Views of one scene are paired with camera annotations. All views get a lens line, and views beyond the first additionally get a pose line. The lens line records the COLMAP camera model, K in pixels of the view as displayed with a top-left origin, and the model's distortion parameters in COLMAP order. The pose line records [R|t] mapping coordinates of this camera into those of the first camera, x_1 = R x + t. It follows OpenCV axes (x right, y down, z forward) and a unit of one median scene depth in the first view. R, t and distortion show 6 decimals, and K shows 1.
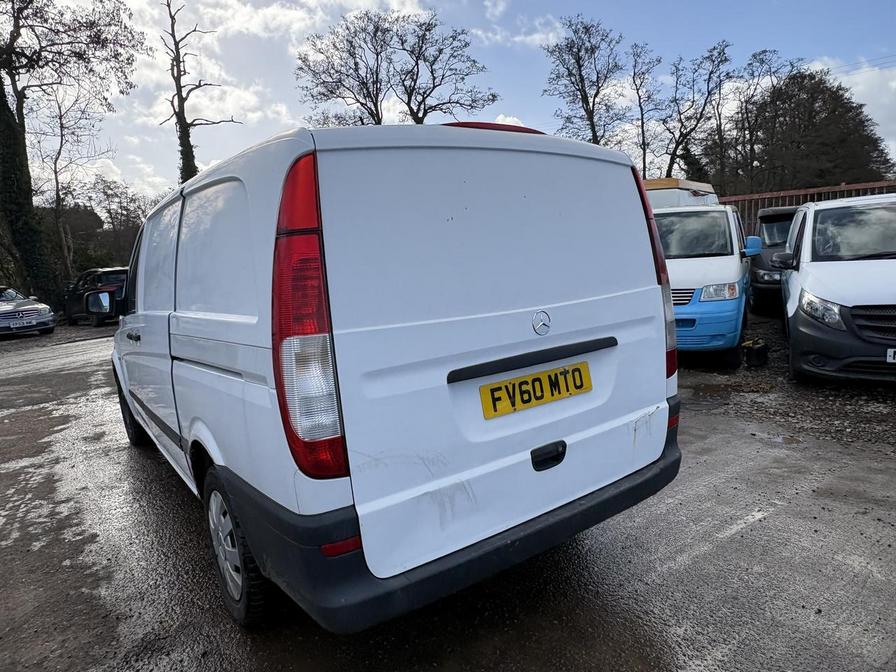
lens RADIAL K [[575.5, 0, 454.6], [0, 575.5, 330.7], [0, 0, 1]] dist [0.008956, -0.006810]
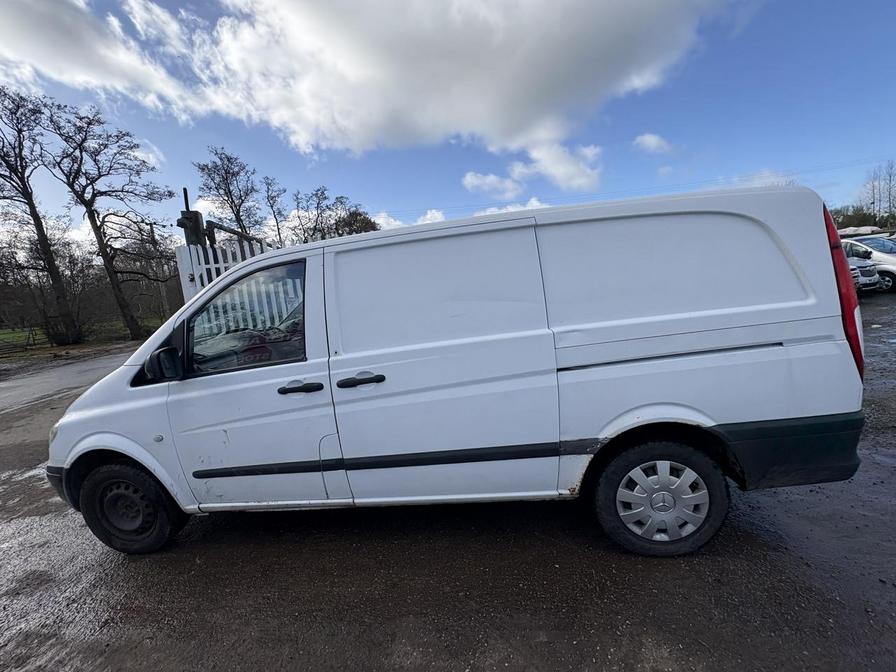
lens RADIAL K [[356.8, 0, 450.2], [0, 356.8, 334.4], [0, 0, 1]] dist [-0.000281, 0.000207]
pose [[0.687938, -0.097419, 0.719202, -0.099095], [0.149401, 0.988736, -0.008978, -0.003947], [-0.710226, 0.113625, 0.694743, 0.059667]]
